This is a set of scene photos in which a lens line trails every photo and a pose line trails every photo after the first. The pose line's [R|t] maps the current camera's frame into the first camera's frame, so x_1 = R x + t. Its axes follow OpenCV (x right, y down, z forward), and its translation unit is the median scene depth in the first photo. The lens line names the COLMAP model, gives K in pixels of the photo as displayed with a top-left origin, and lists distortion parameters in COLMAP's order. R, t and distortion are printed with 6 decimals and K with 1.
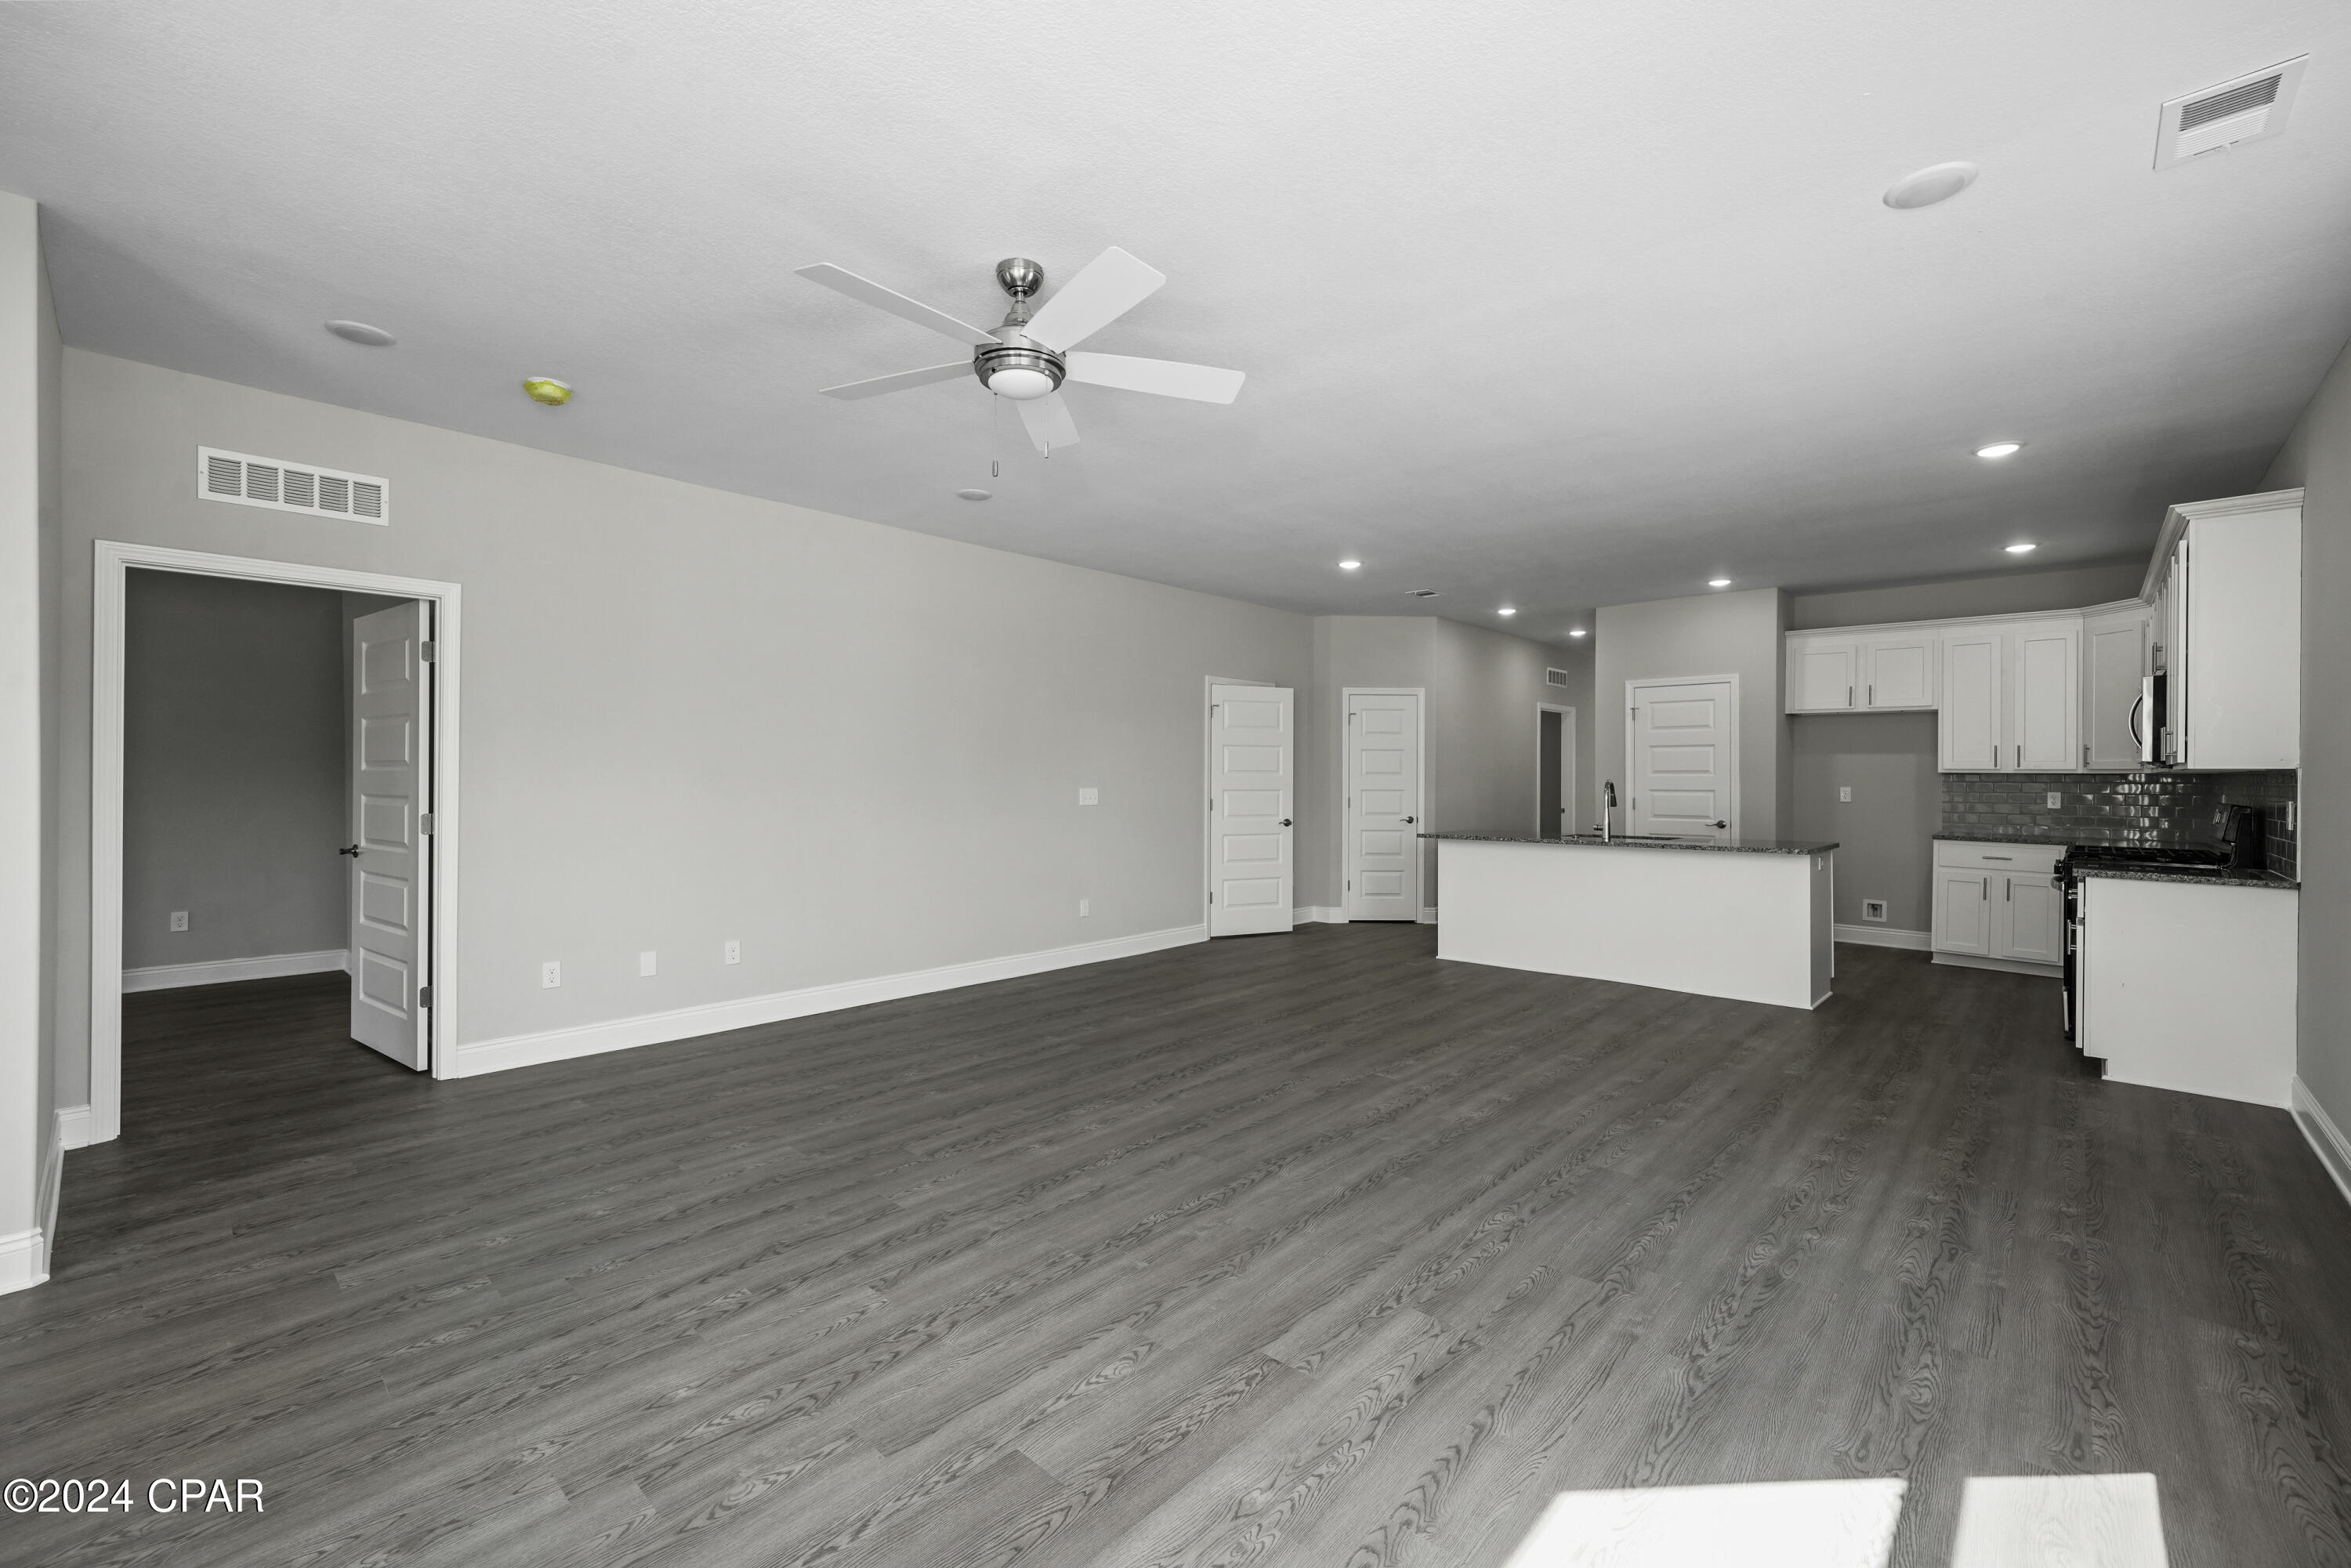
lens RADIAL K [[971.9, 0, 1173.2], [0, 971.9, 771.3], [0, 0, 1]] dist [0.001097, 0.000615]
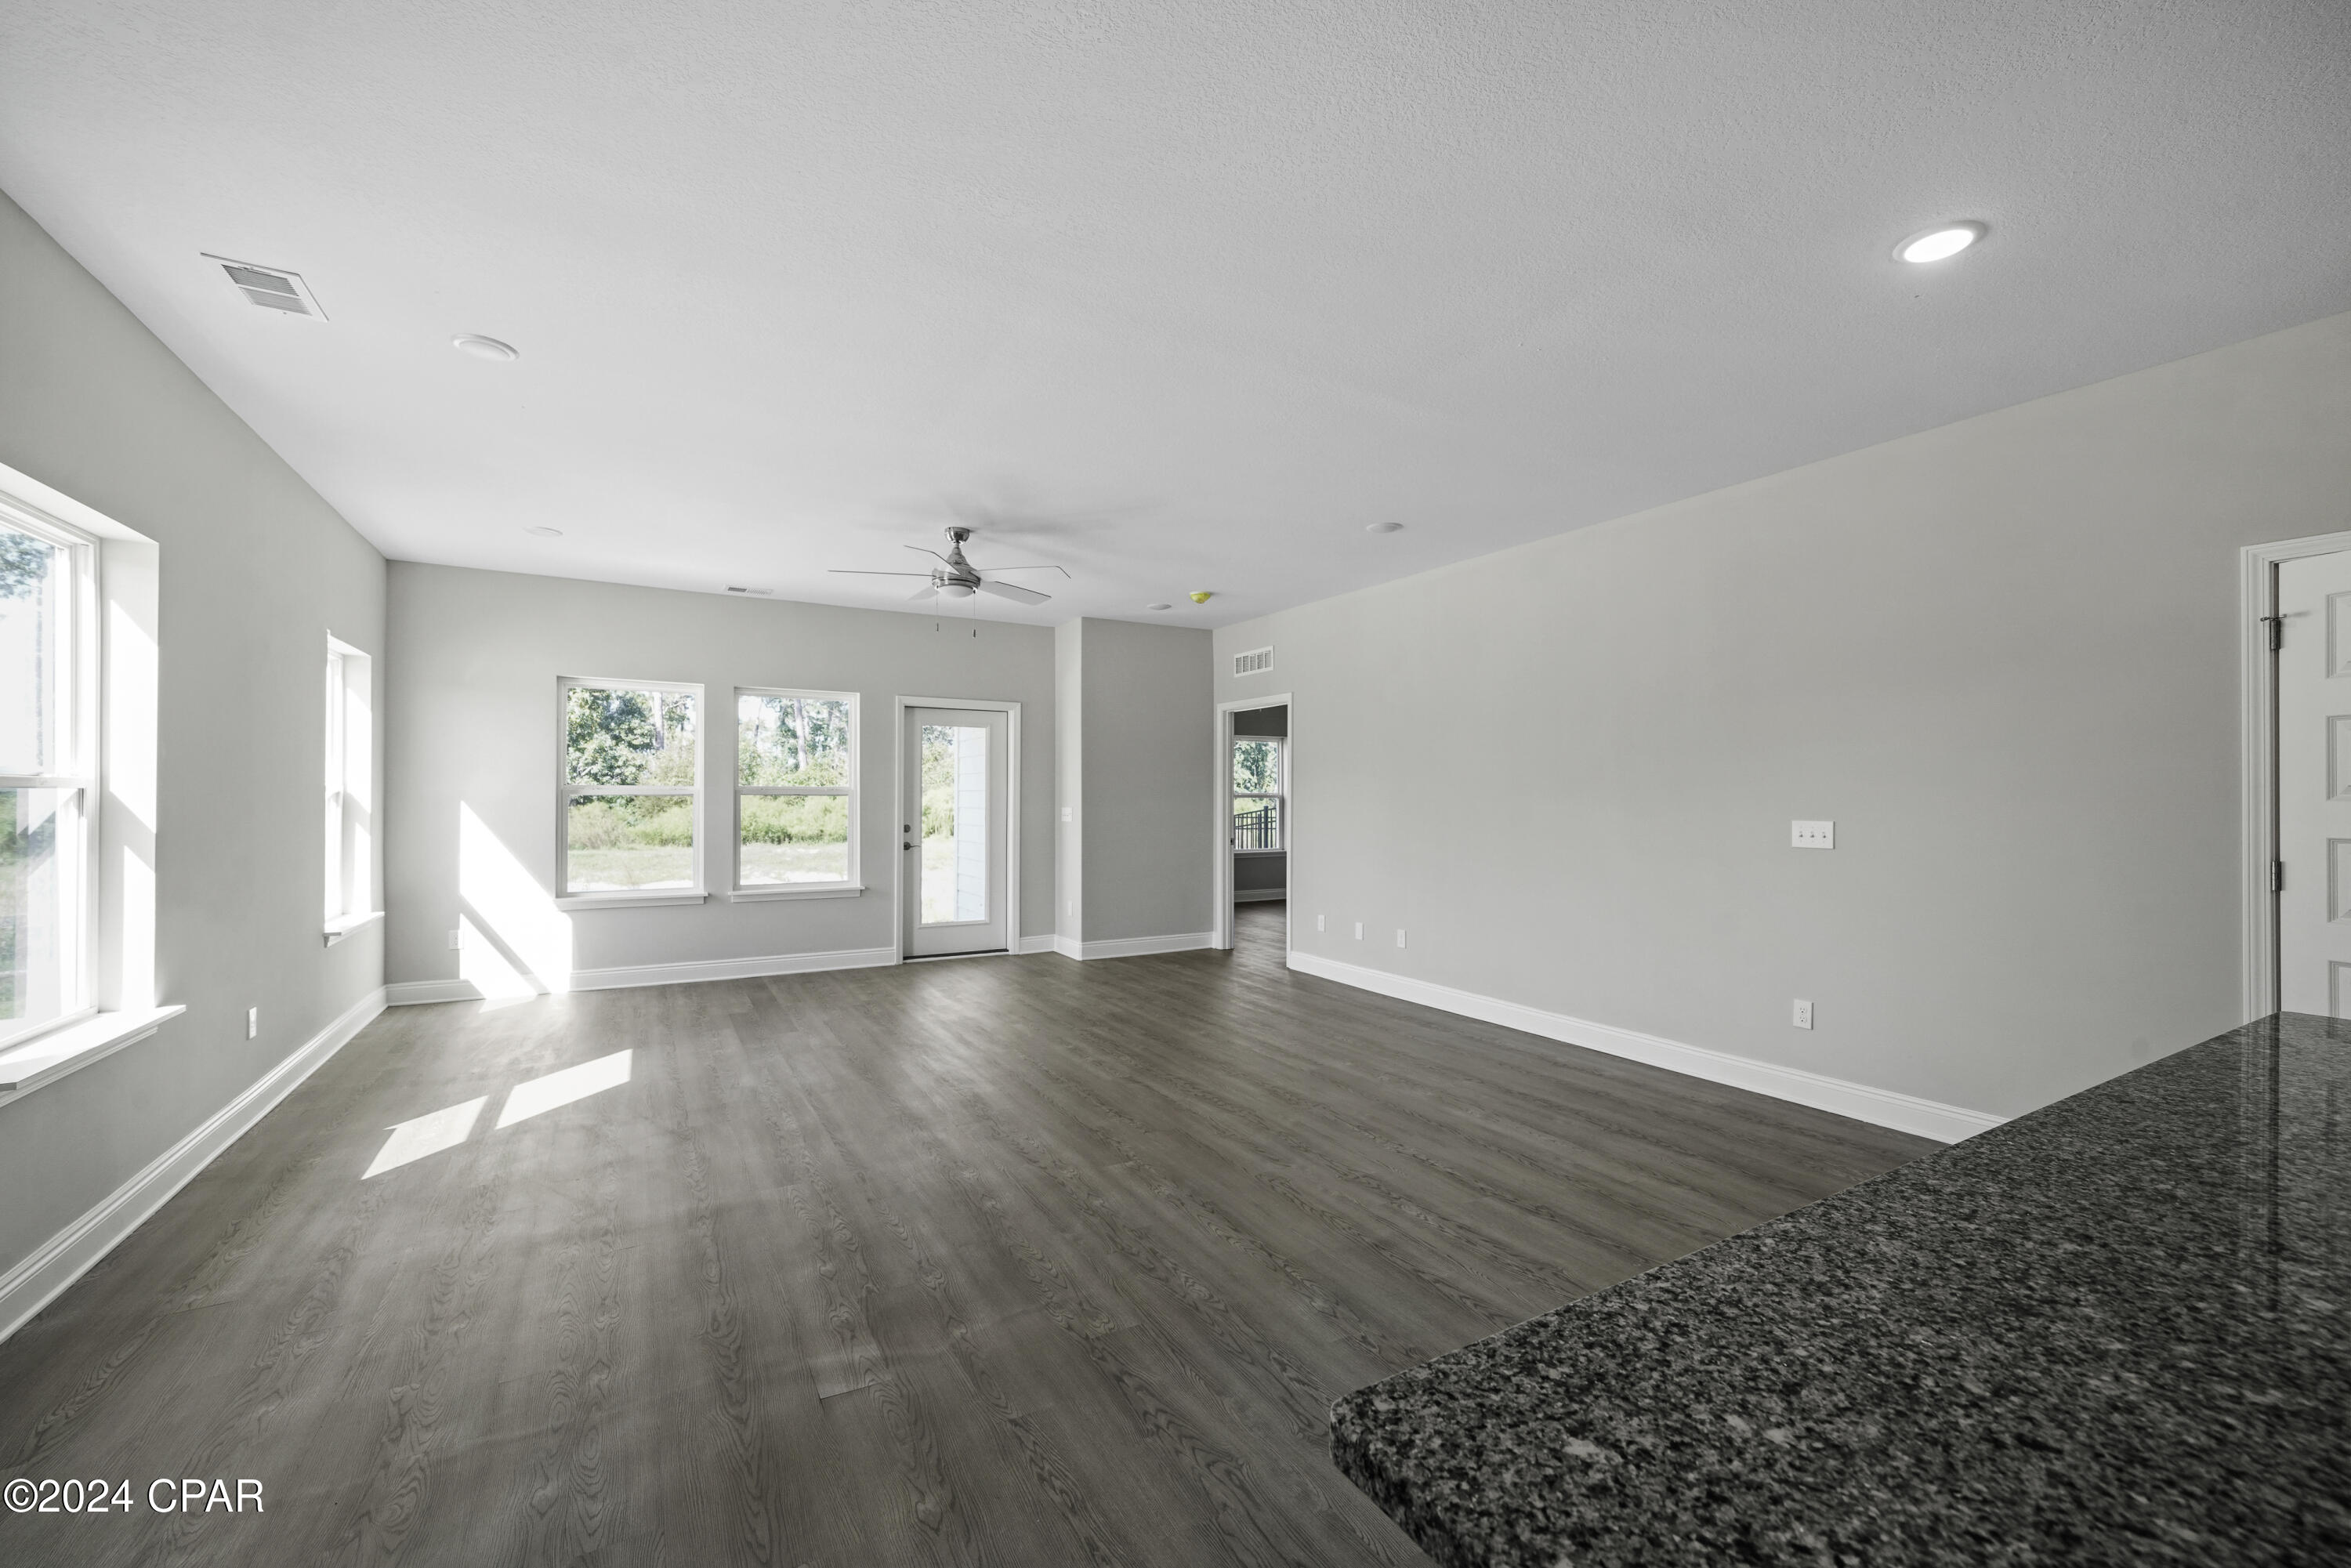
lens RADIAL K [[930.0, 0, 1167.2], [0, 930.0, 795.5], [0, 0, 1]] dist [-0.007704, 0.002422]
pose [[-0.294861, -0.008224, -0.955505, 1.349930], [-0.000323, 0.999964, -0.008507, 0.015331], [0.955540, -0.002200, -0.294852, 1.792543]]
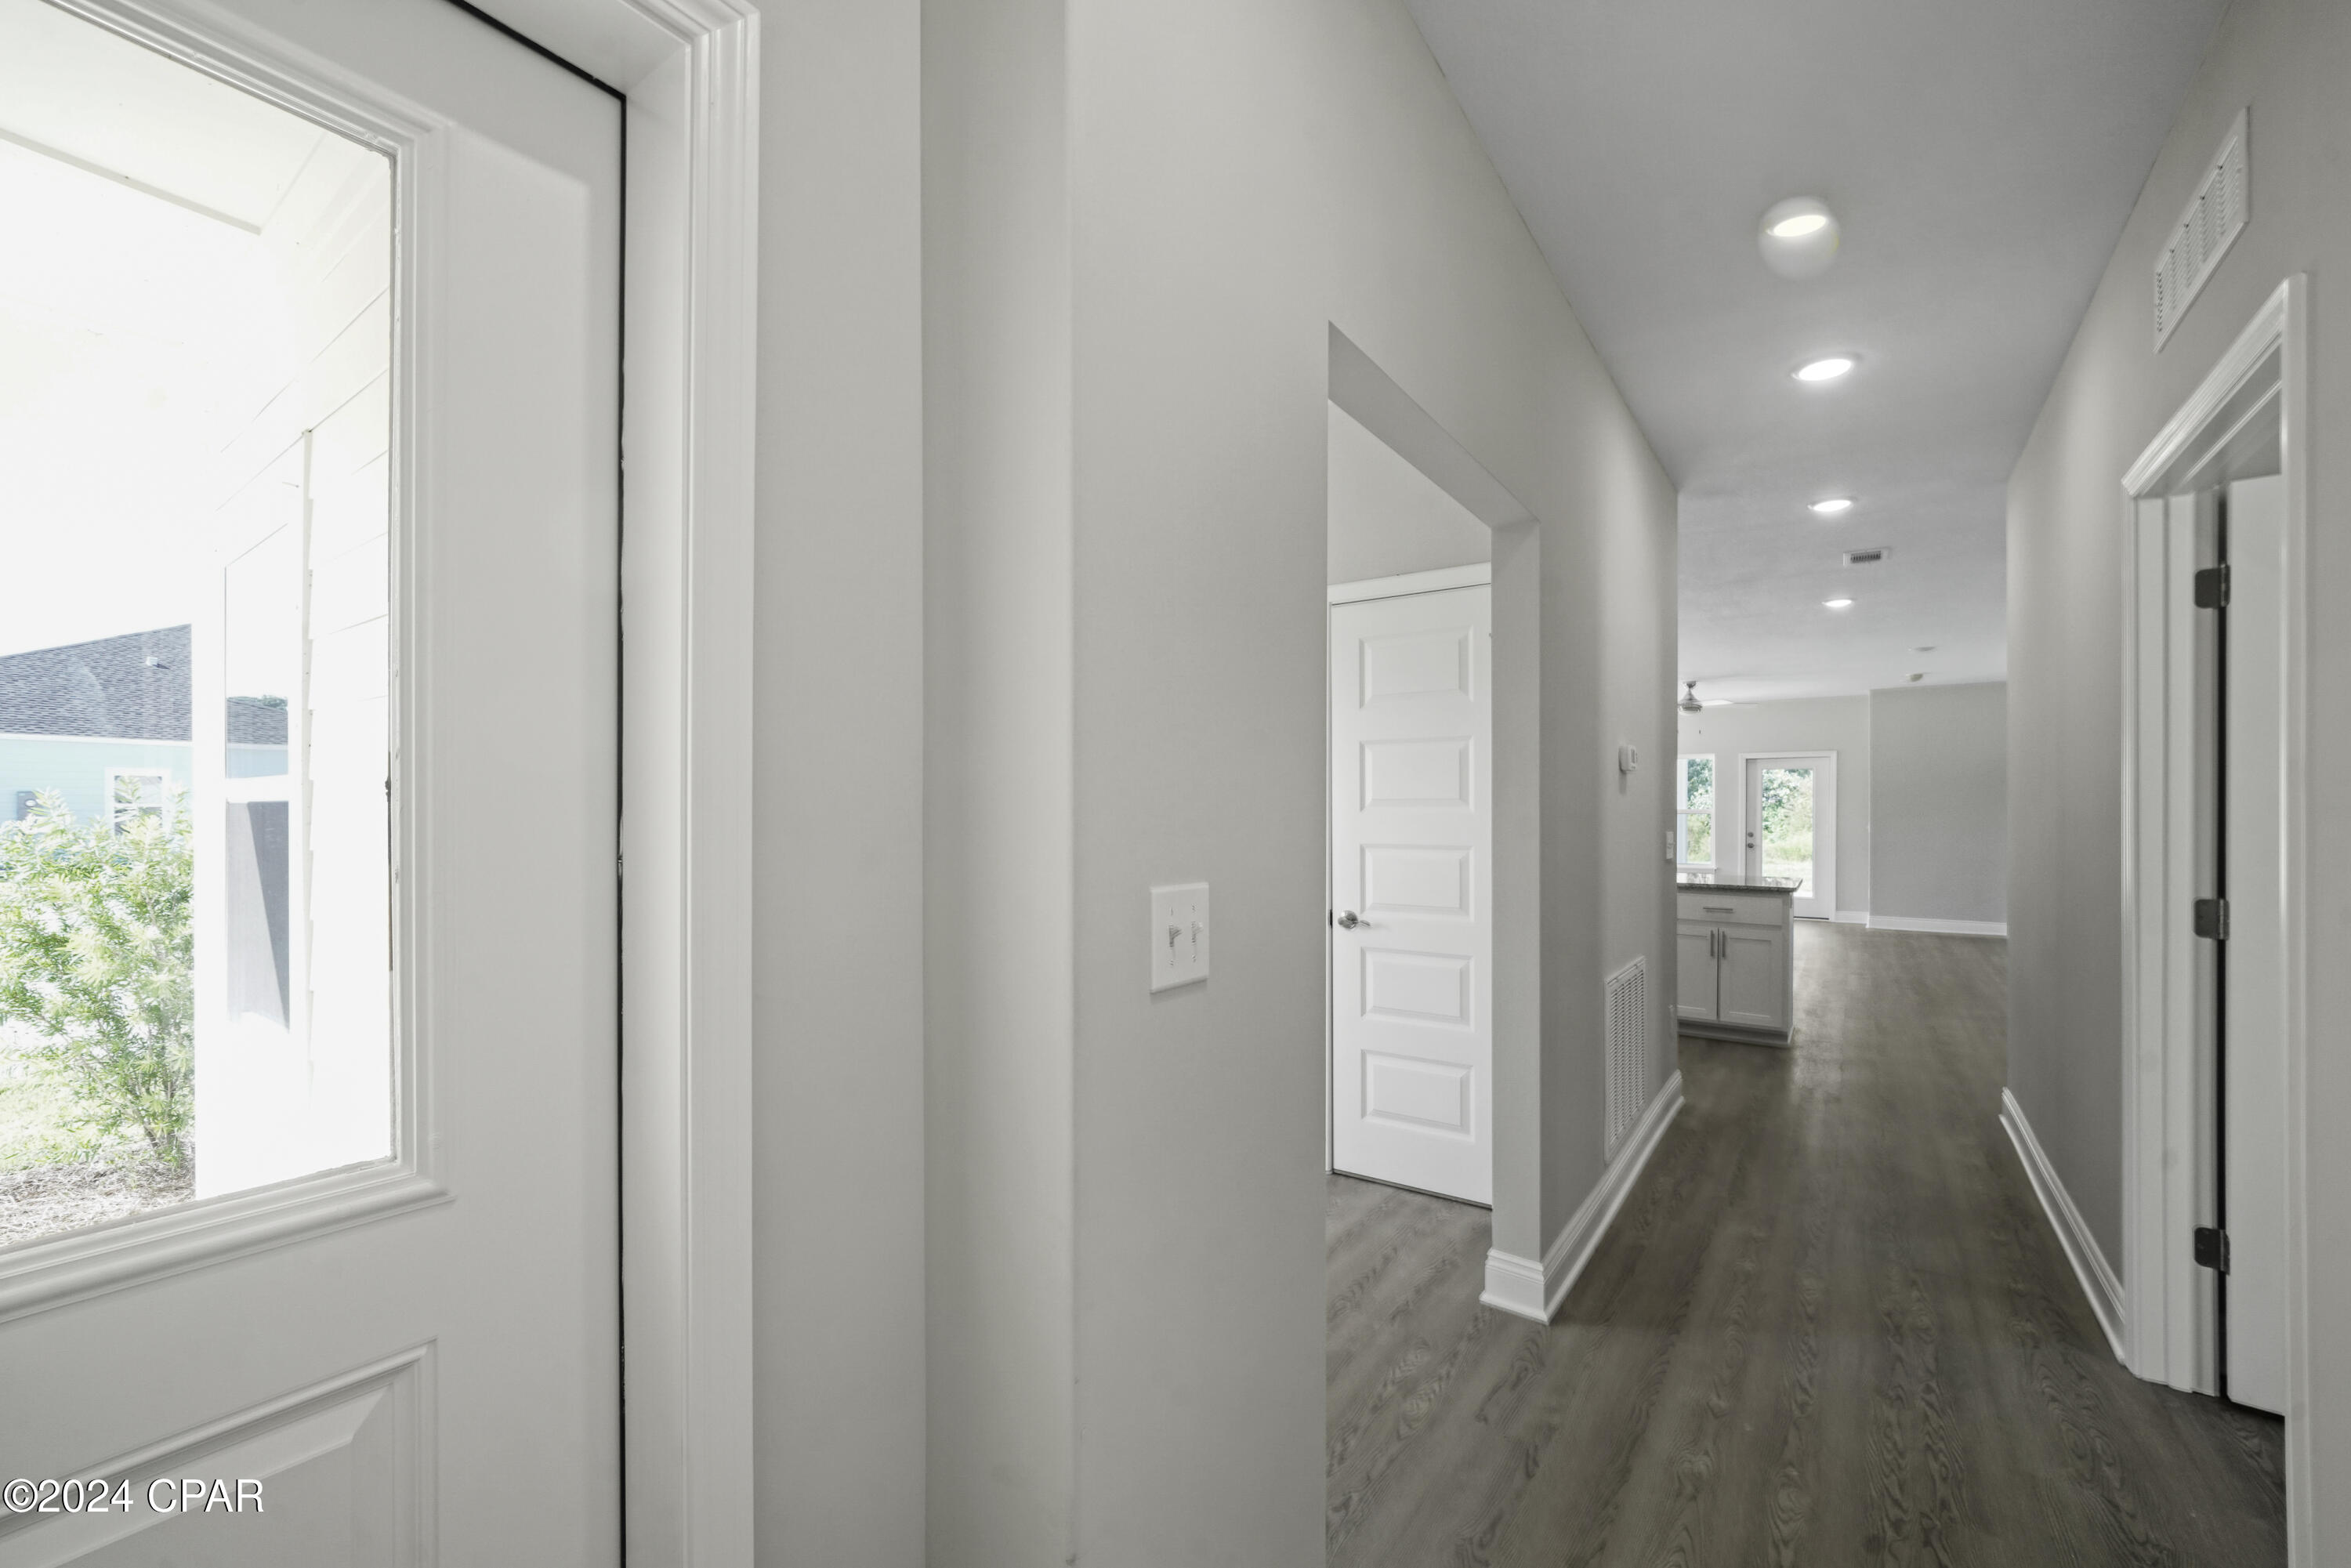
lens RADIAL K [[930.0, 0, 1158.1], [0, 930.0, 814.8], [0, 0, 1]] dist [-0.007704, 0.002422]
pose [[-0.992094, -0.011402, -0.124975, 2.203469], [-0.011105, 0.999934, -0.003070, 0.038887], [0.125001, -0.001658, -0.992155, 4.031180]]
